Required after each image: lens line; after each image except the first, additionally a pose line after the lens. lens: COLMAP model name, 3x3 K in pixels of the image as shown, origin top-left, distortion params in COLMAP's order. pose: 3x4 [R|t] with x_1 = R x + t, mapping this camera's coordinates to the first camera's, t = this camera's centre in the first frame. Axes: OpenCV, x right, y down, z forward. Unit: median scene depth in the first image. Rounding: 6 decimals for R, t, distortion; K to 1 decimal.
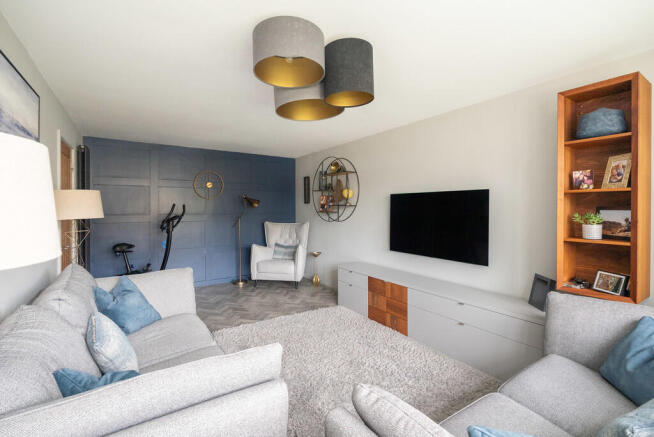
lens RADIAL K [[298.0, 0, 327.4], [0, 298.0, 213.1], [0, 0, 1]] dist [0.000349, -0.000091]
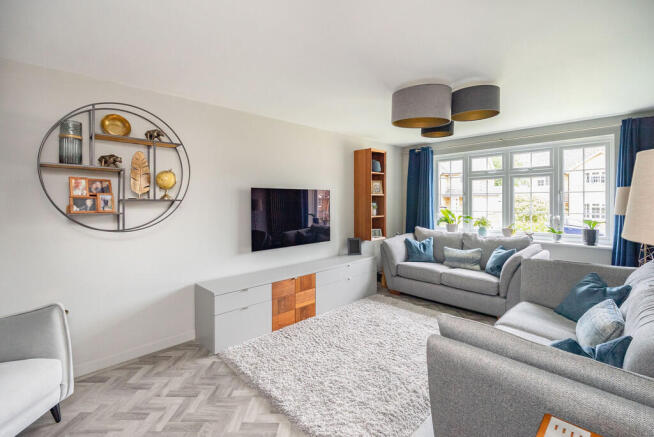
lens RADIAL K [[298.0, 0, 336.0], [0, 298.0, 201.2], [0, 0, 1]] dist [0.000349, -0.000091]
pose [[-0.201811, -0.014003, 0.979324, -0.648589], [0.010006, 0.999816, 0.016358, -0.032873], [-0.979373, 0.013101, -0.201634, 0.869779]]
